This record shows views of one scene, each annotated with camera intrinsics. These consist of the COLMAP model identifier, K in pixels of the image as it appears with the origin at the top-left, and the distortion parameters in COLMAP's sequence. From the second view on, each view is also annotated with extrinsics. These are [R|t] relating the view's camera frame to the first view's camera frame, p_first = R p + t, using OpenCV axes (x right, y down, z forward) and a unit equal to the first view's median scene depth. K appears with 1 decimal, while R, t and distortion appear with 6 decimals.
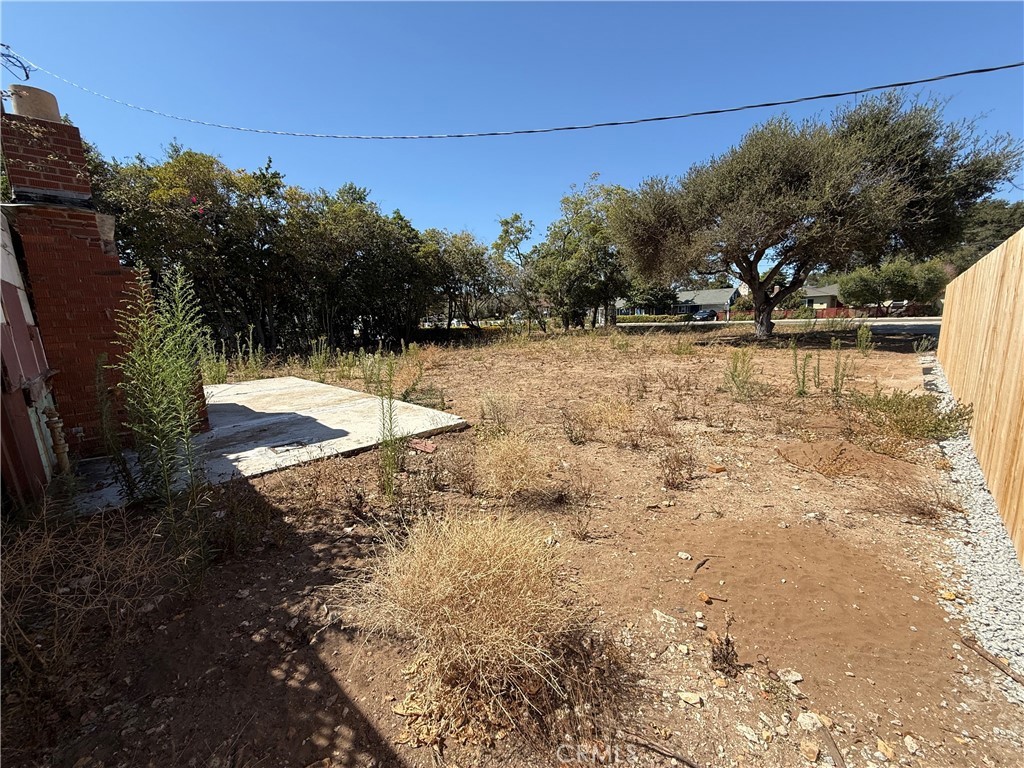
lens RADIAL K [[414.6, 0, 512.0], [0, 414.6, 384.0], [0, 0, 1]] dist [0.012733, -0.000069]
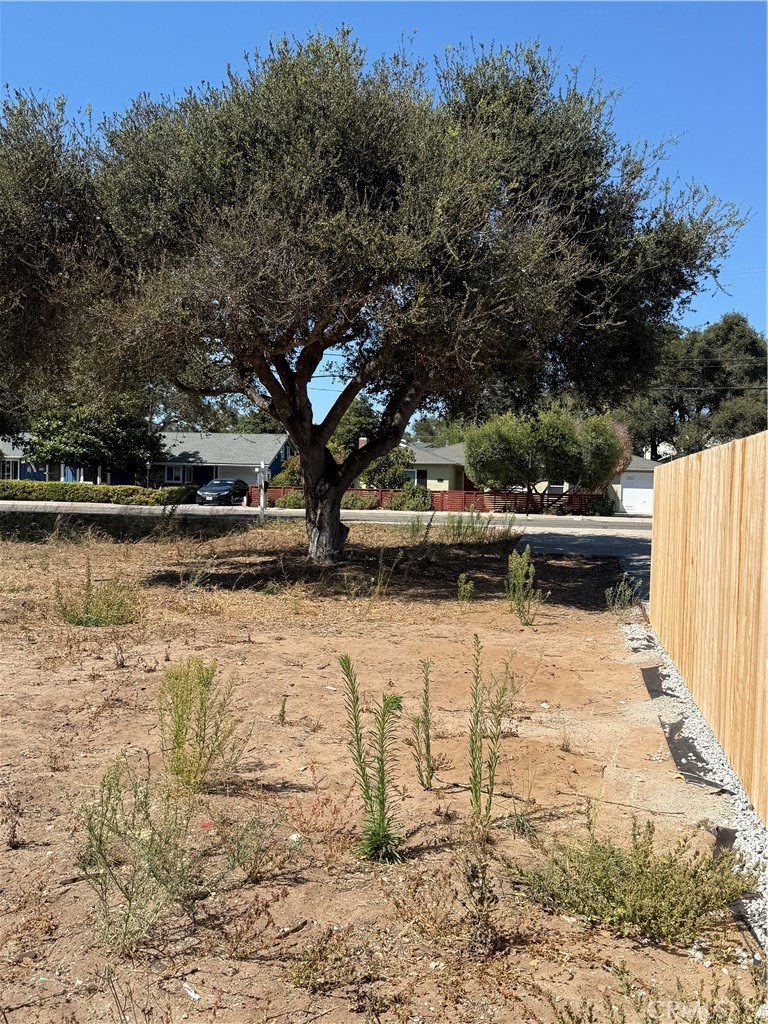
lens RADIAL K [[1009.3, 0, 384.0], [0, 1009.3, 512.0], [0, 0, 1]] dist [0.154476, -0.002381]
pose [[0.838718, 0.036328, 0.543352, 0.101114], [0.035577, 0.991986, -0.121239, -0.032551], [-0.543402, 0.121016, 0.830704, 0.130446]]
